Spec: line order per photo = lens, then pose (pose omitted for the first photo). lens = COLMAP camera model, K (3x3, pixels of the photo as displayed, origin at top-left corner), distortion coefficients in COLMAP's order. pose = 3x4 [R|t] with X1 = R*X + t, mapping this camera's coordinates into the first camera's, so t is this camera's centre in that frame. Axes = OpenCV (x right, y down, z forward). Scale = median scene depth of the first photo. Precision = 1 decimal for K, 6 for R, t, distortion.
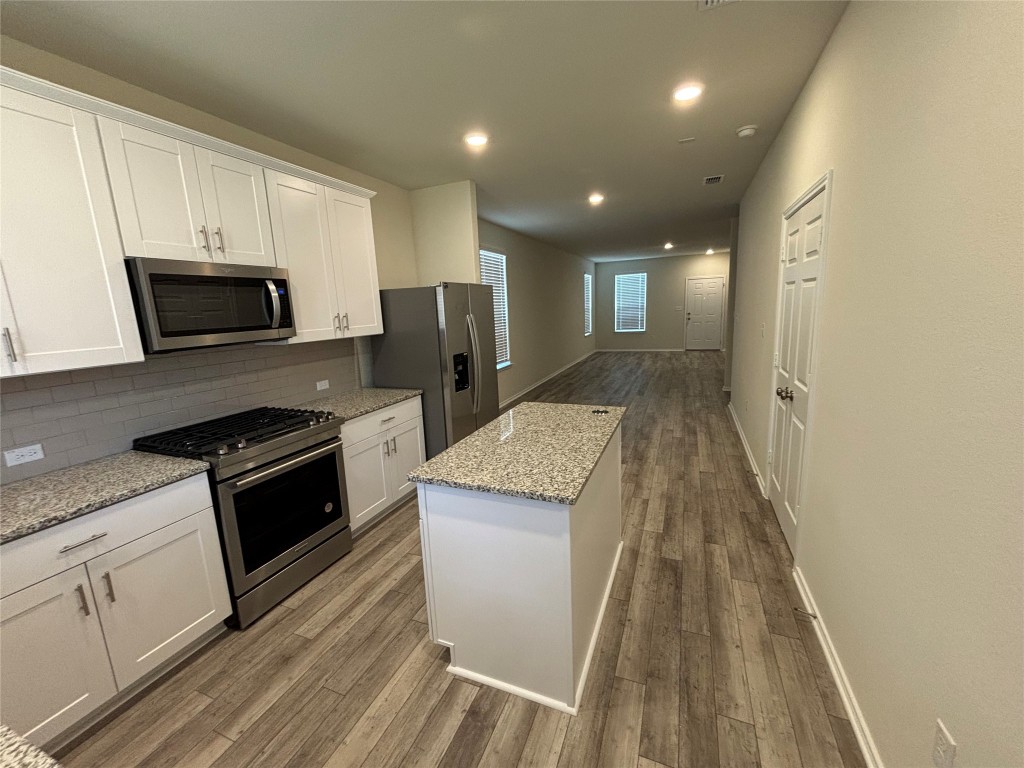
lens RADIAL K [[413.5, 0, 513.8], [0, 413.5, 381.1], [0, 0, 1]] dist [0.006292, -0.001080]
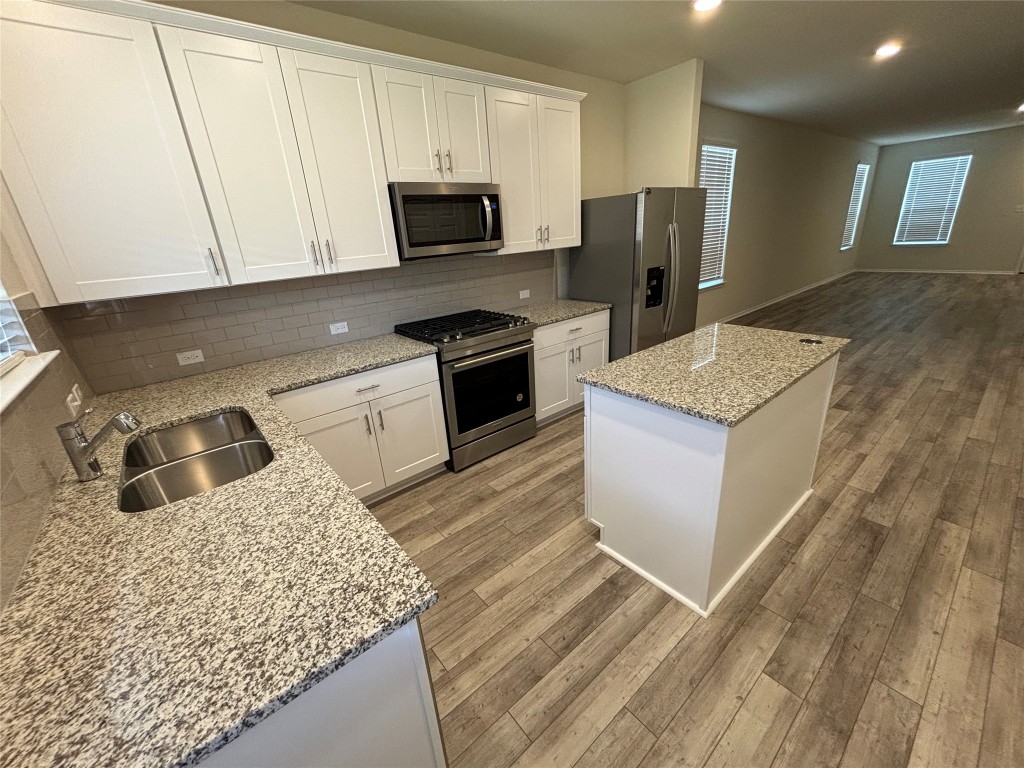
lens RADIAL K [[413.5, 0, 513.8], [0, 413.5, 381.1], [0, 0, 1]] dist [0.006292, -0.001080]
pose [[0.883794, 0.146473, -0.444358, 0.063047], [-0.056614, 0.976234, 0.209193, 0.011198], [0.464439, -0.159727, 0.871082, -0.037480]]
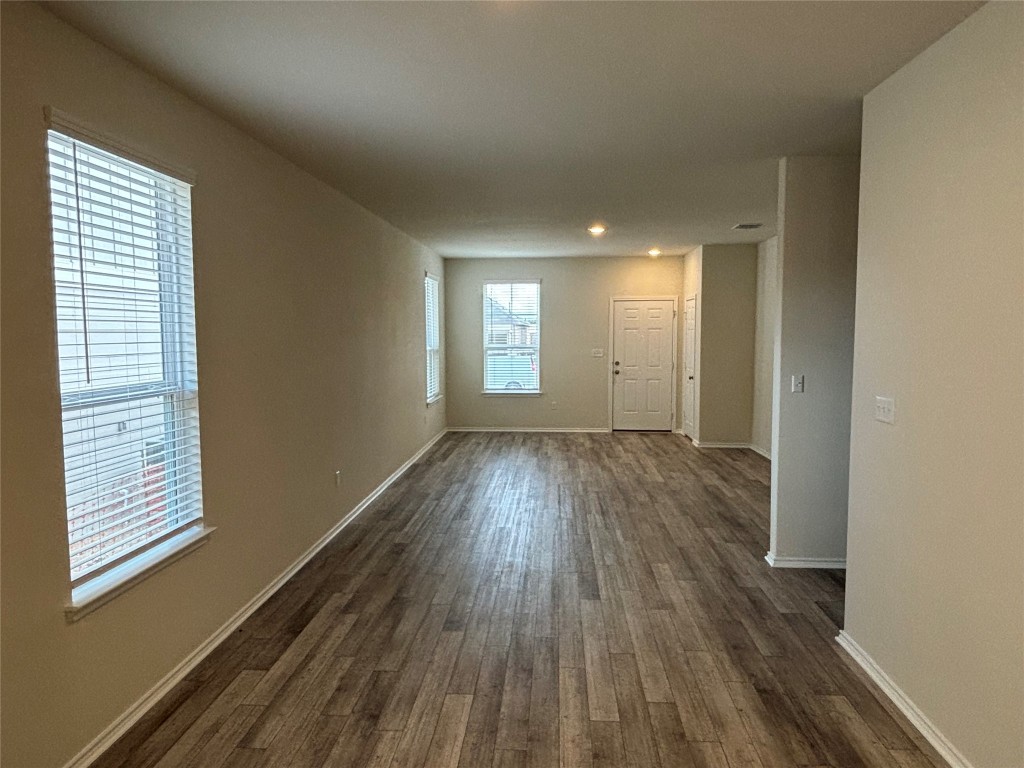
lens RADIAL K [[645.1, 0, 512.0], [0, 645.1, 384.0], [0, 0, 1]] dist [0.001326, 0.000167]
pose [[0.949835, 0.012952, 0.312482, 0.161966], [0.019545, 0.994731, -0.100640, -0.281973], [-0.312139, 0.101699, 0.944577, 1.324134]]
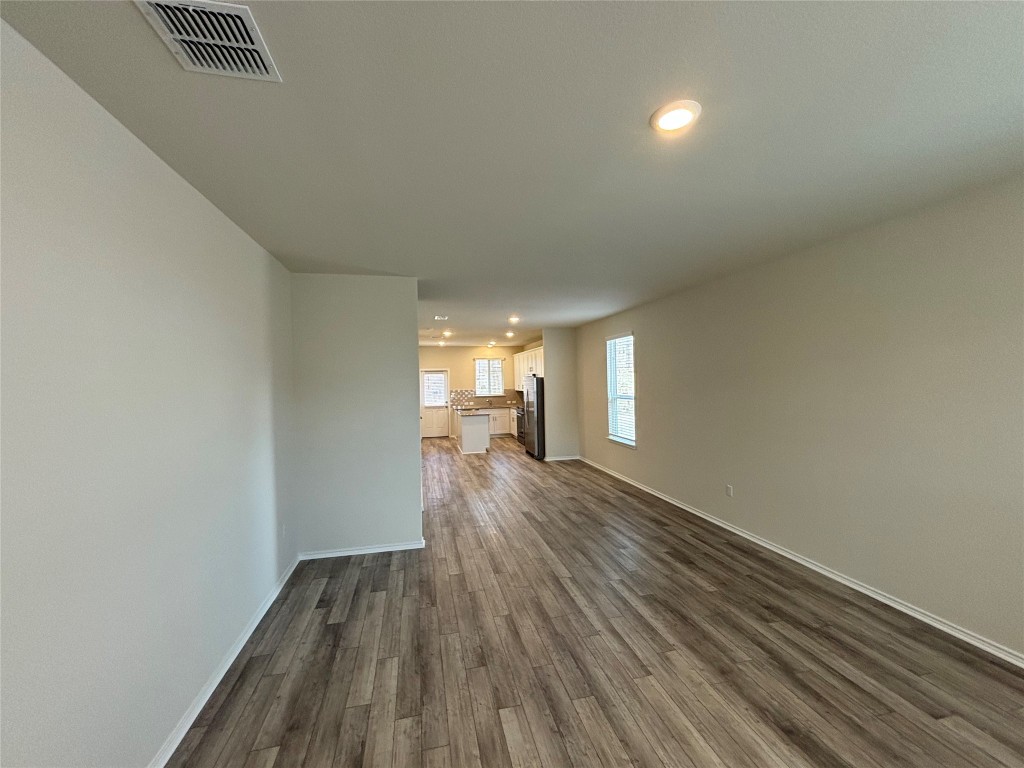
lens RADIAL K [[413.5, 0, 513.8], [0, 413.5, 381.1], [0, 0, 1]] dist [0.006292, -0.001080]
pose [[-0.813659, 0.059619, -0.578278, 2.253625], [-0.050228, 0.983798, 0.172100, -0.995241], [0.579169, 0.169077, -0.797481, 4.623689]]
